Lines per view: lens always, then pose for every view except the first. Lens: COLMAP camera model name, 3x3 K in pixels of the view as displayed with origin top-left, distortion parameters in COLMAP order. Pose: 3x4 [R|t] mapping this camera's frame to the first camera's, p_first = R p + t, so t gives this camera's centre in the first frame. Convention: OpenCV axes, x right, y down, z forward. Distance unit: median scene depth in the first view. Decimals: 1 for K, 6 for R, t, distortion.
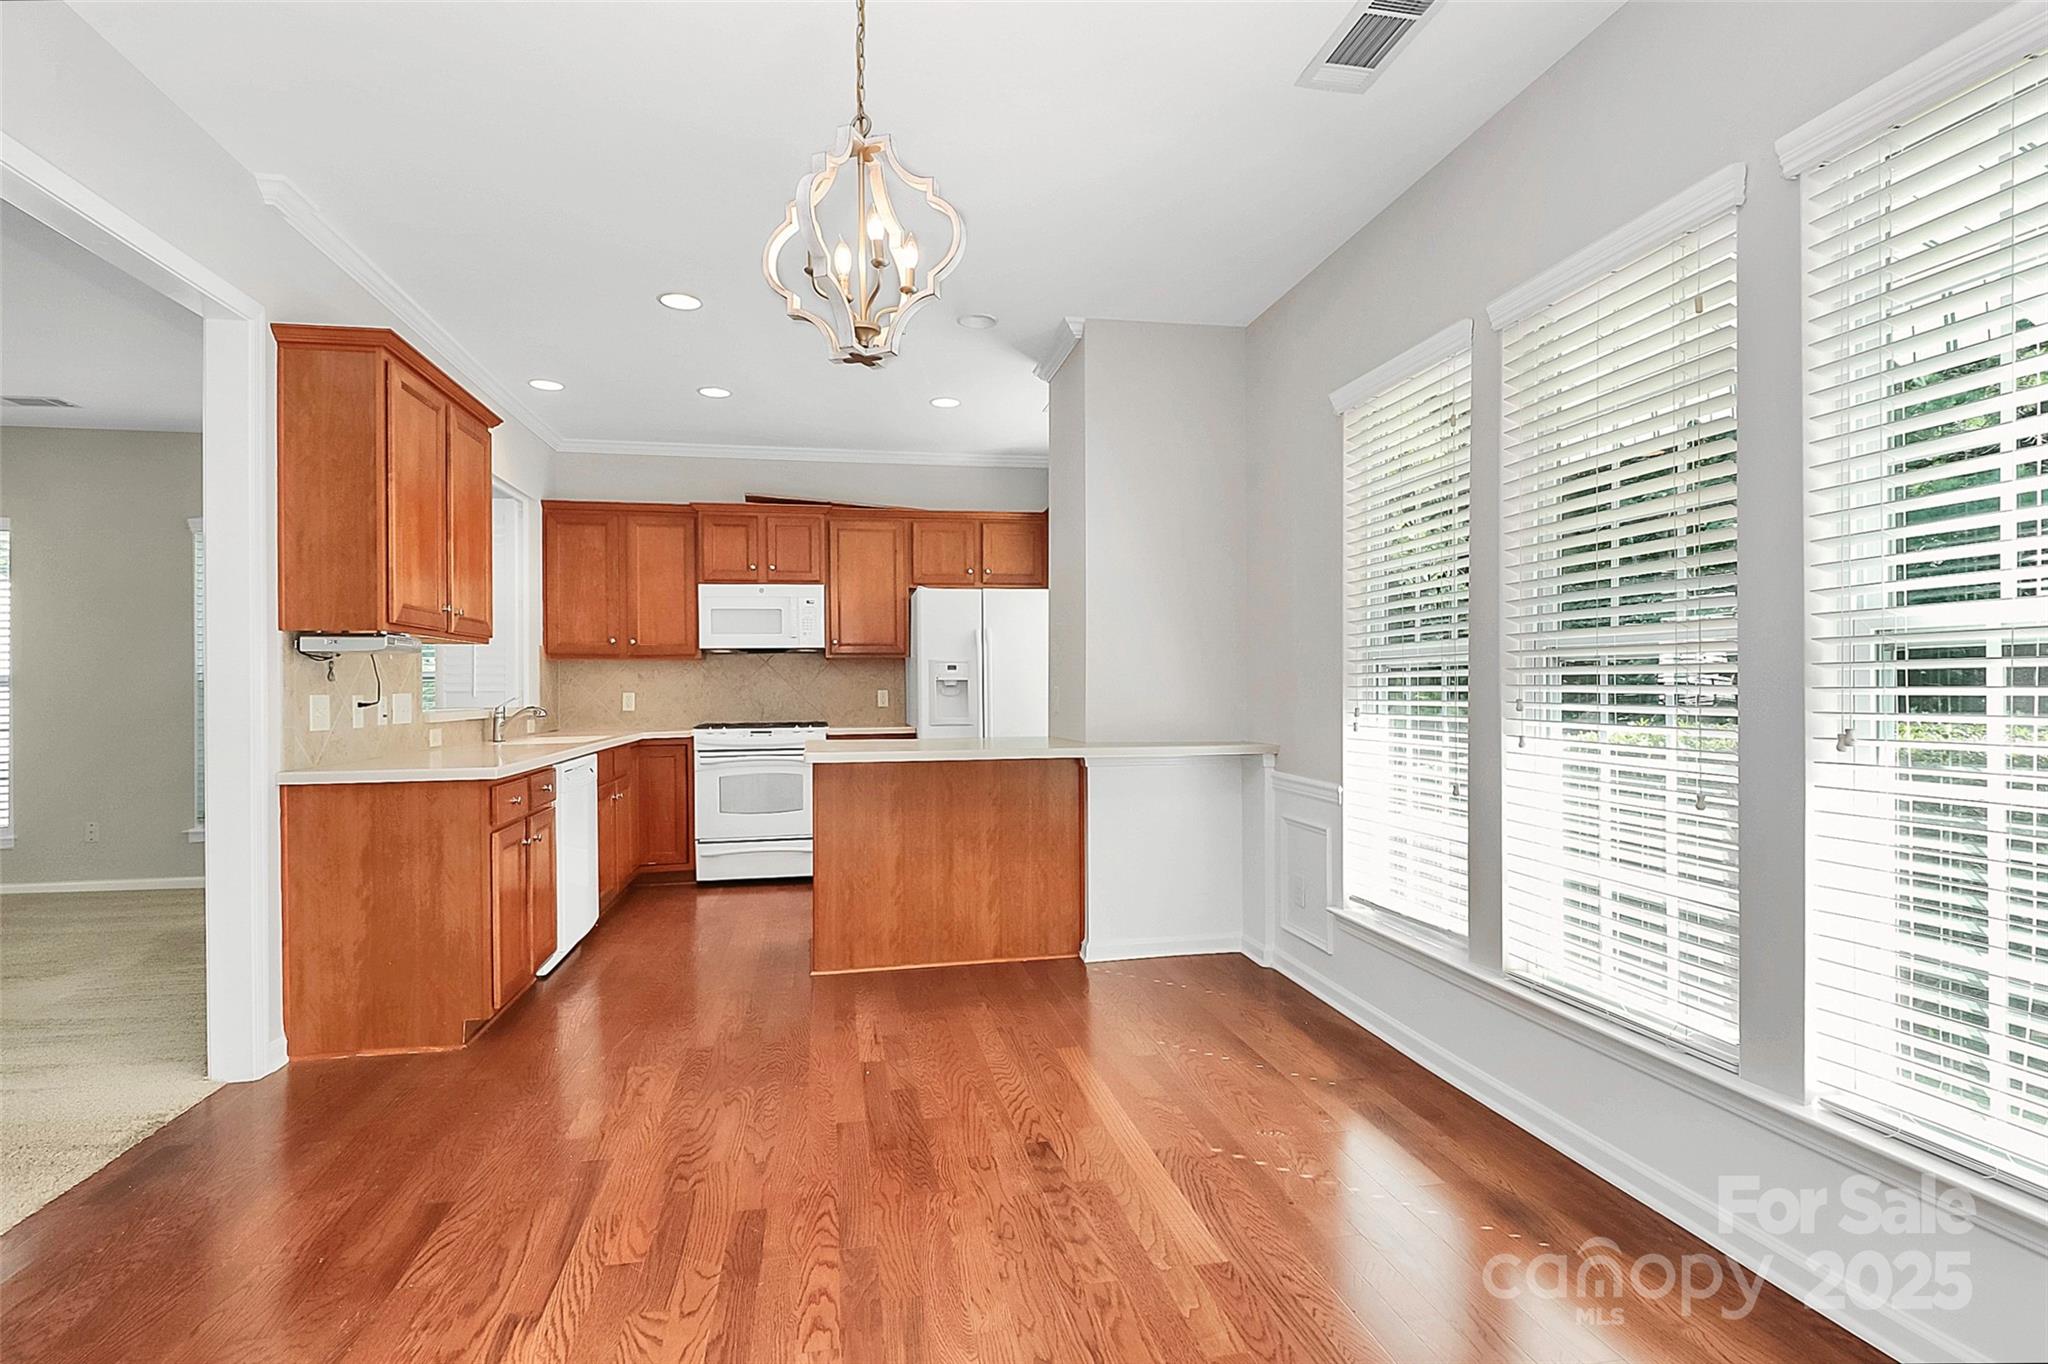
lens RADIAL K [[984.6, 0, 1017.0], [0, 984.6, 671.1], [0, 0, 1]] dist [0.000639, -0.000351]
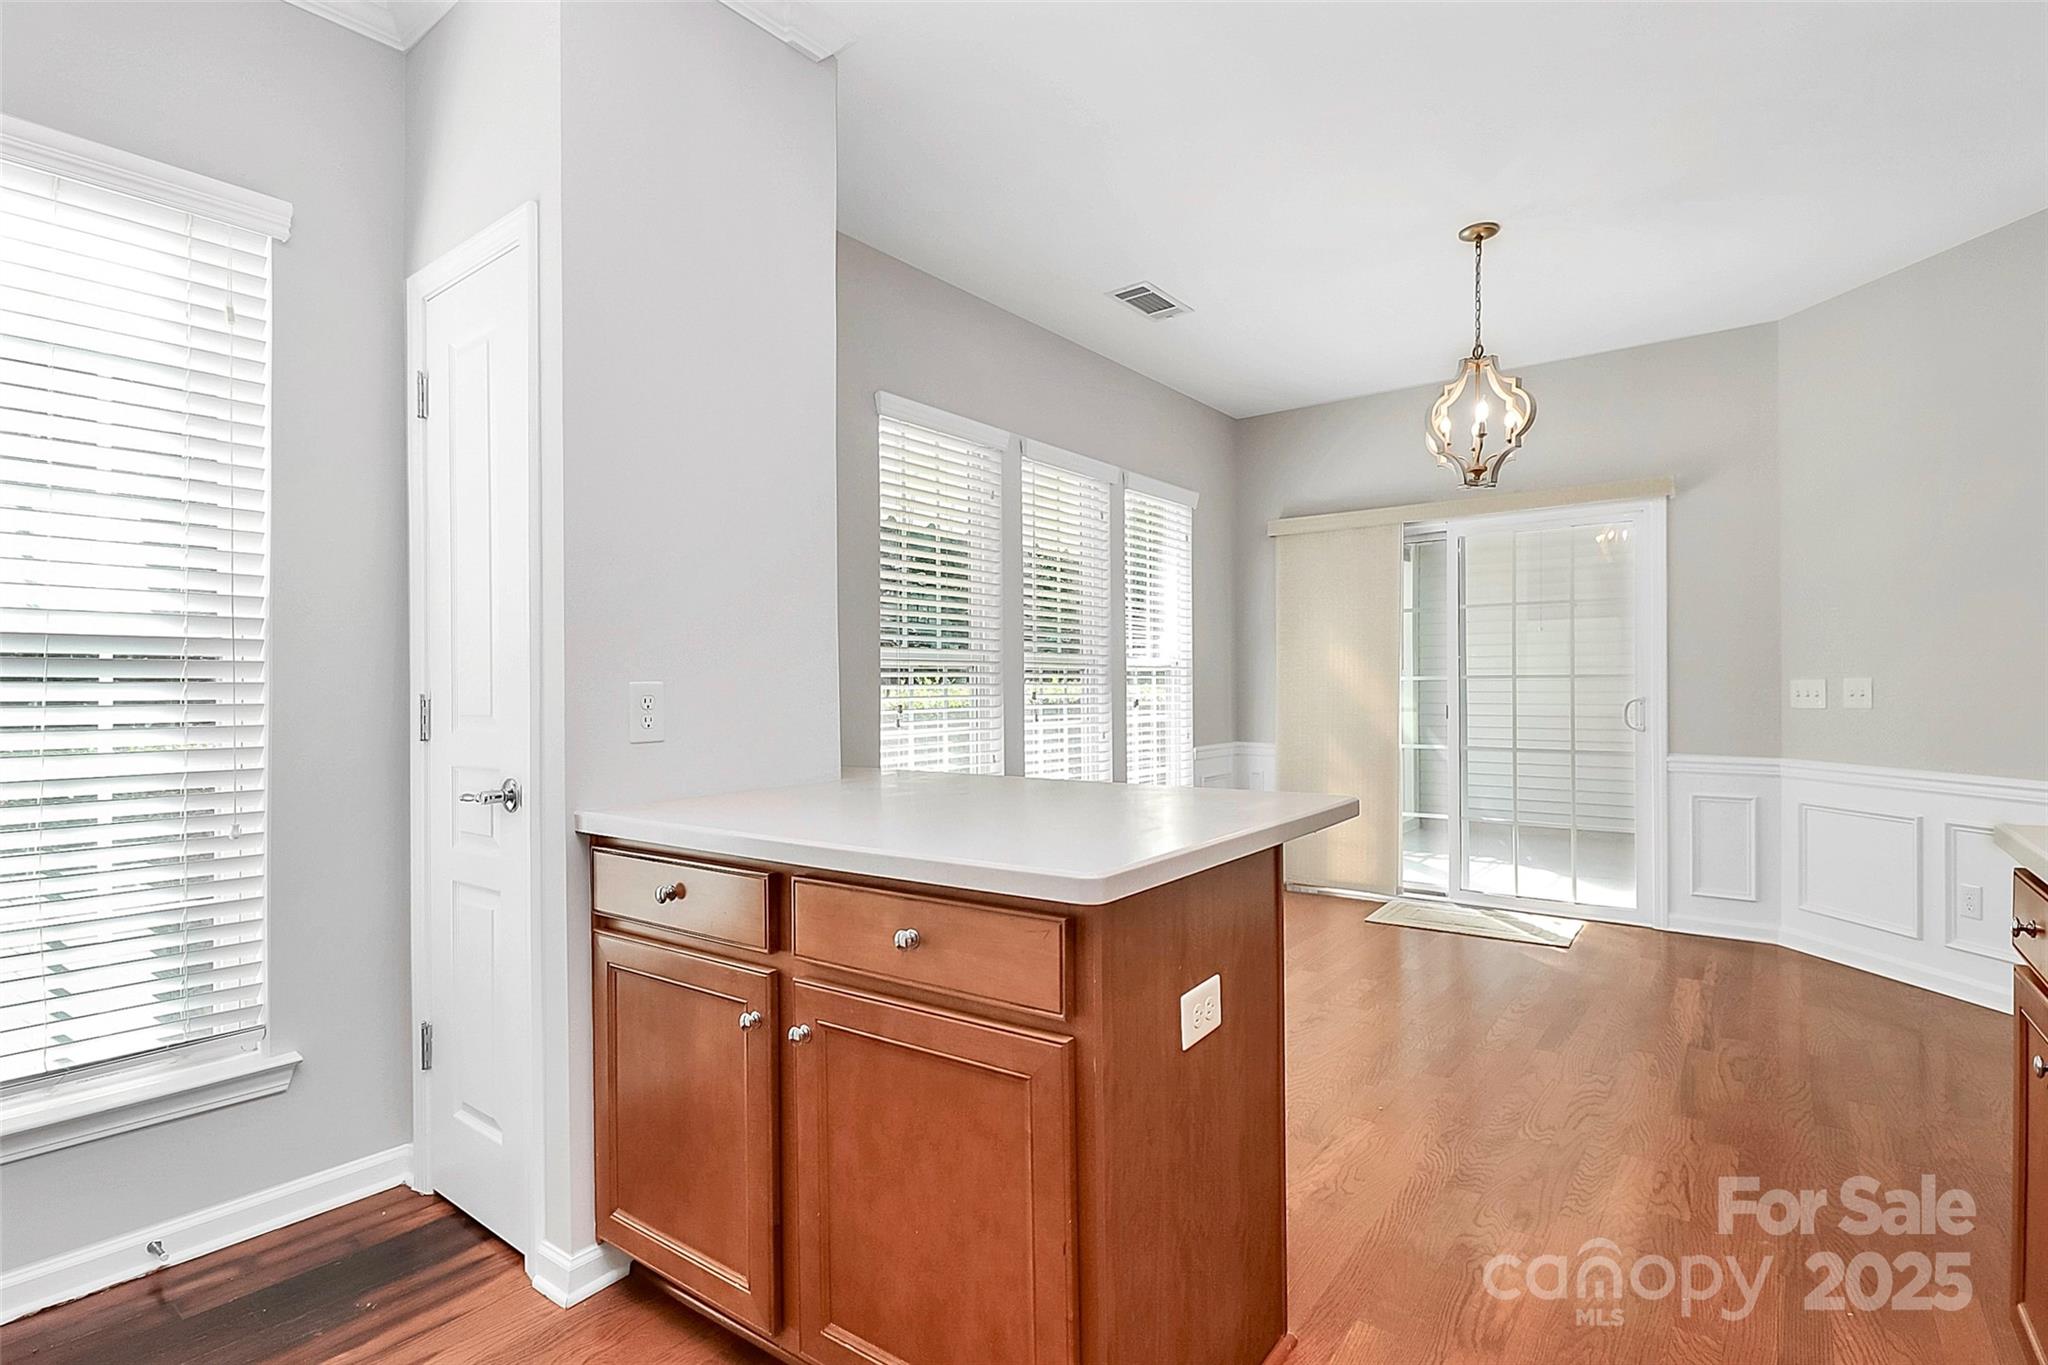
lens RADIAL K [[991.8, 0, 1017.5], [0, 991.8, 695.6], [0, 0, 1]] dist [0.024304, -0.000143]
pose [[-0.668073, -0.026371, 0.743628, -0.980422], [-0.021020, 0.999642, 0.016566, 0.008922], [-0.743799, -0.004564, -0.668388, 3.042623]]
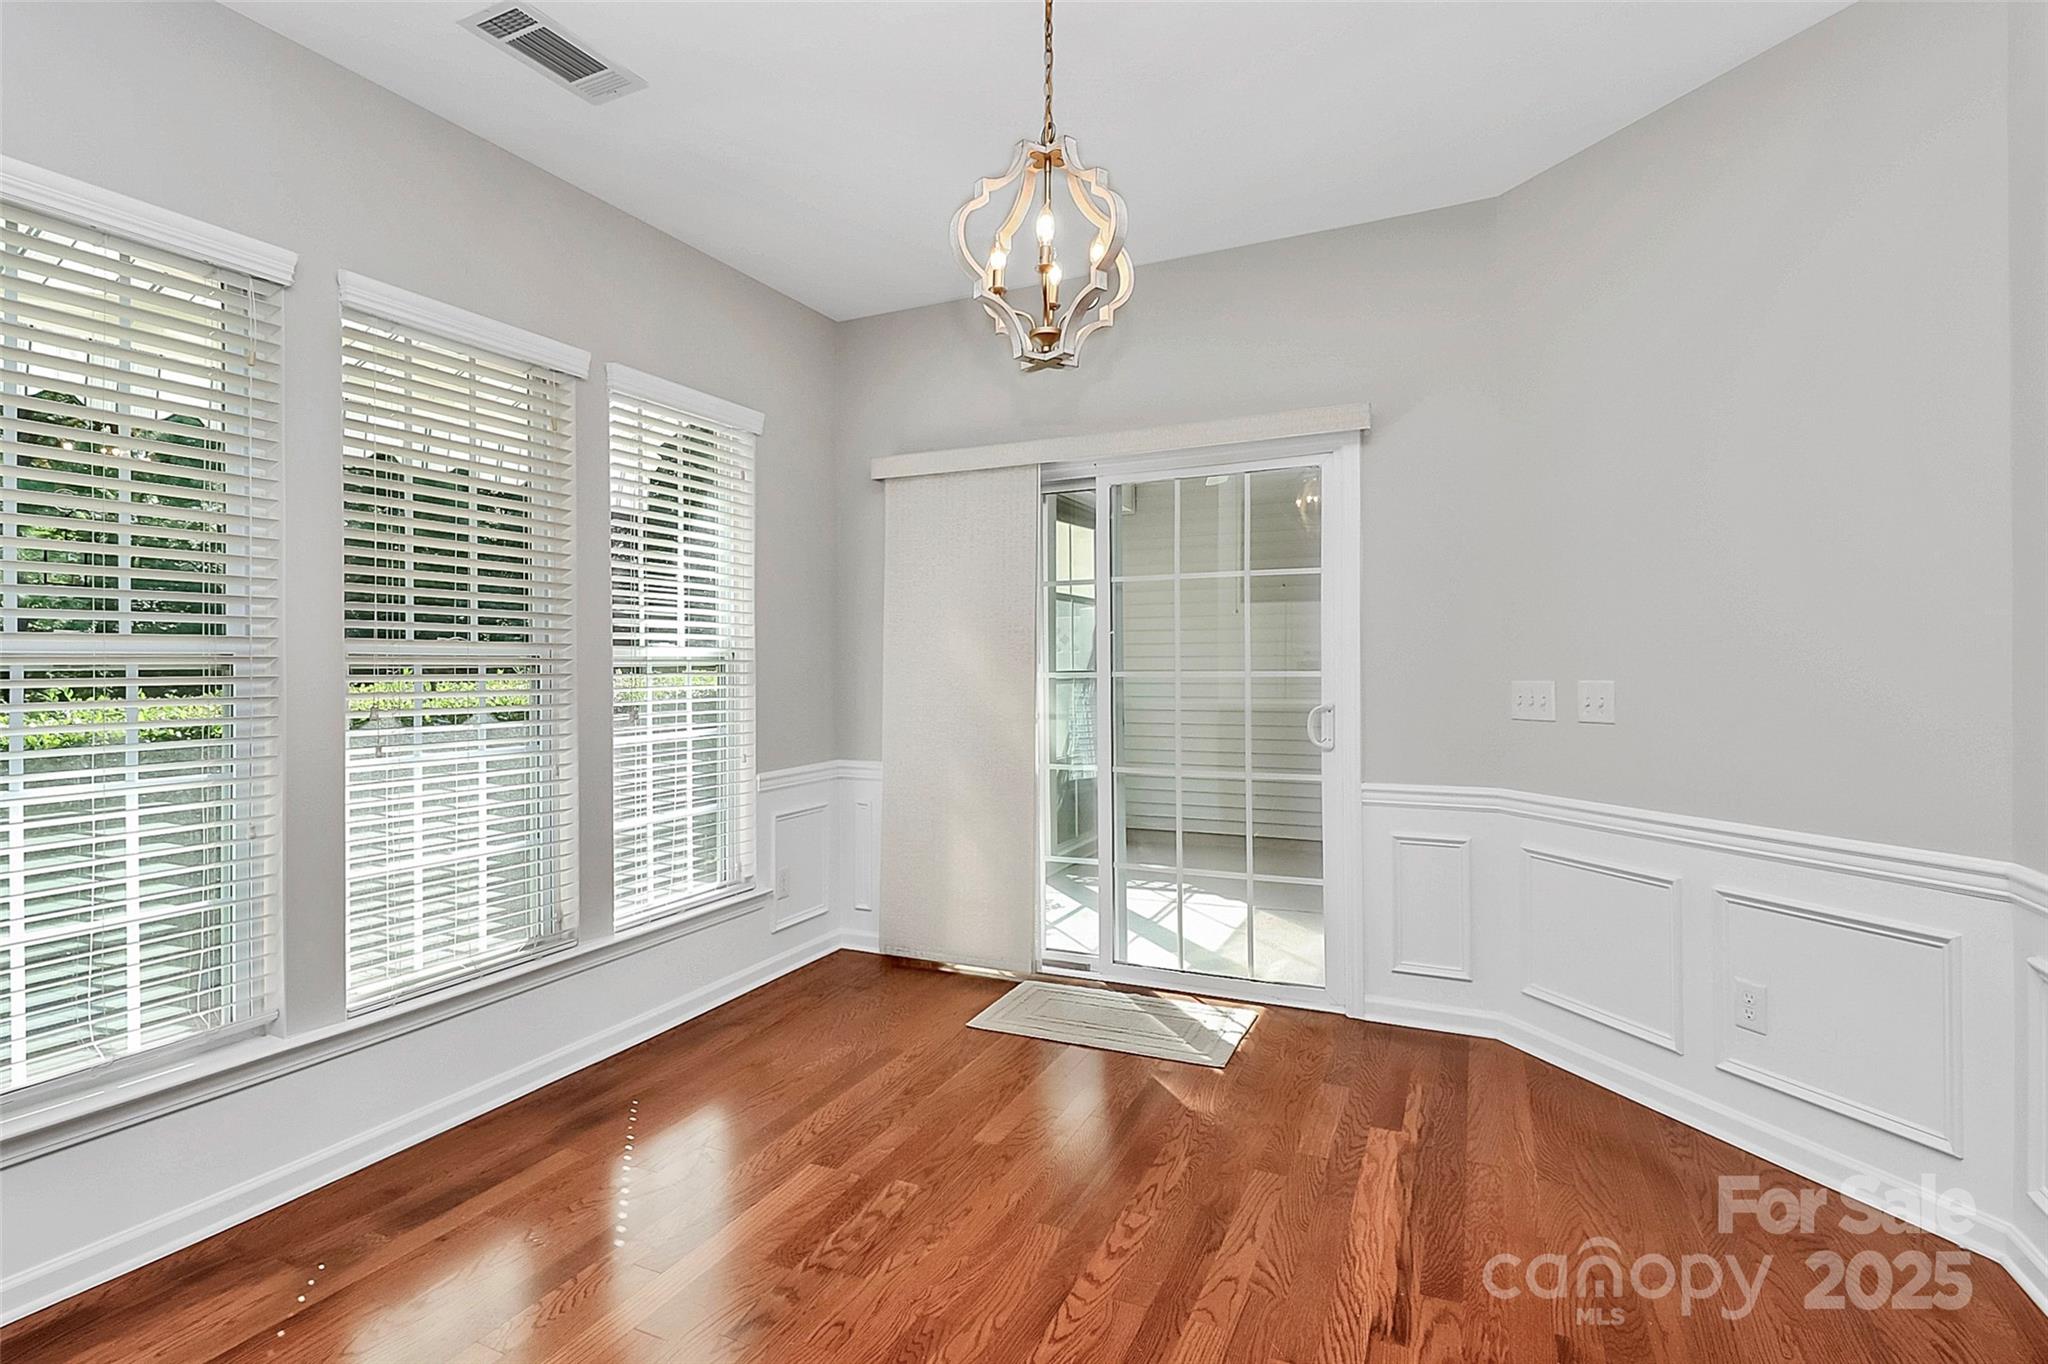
lens RADIAL K [[984.6, 0, 1017.0], [0, 984.6, 671.1], [0, 0, 1]] dist [0.000639, -0.000351]
pose [[-0.808094, 0.003916, 0.589041, -0.754711], [0.000581, 0.999983, -0.005851, -0.002590], [-0.589054, -0.004386, -0.808082, 1.942795]]
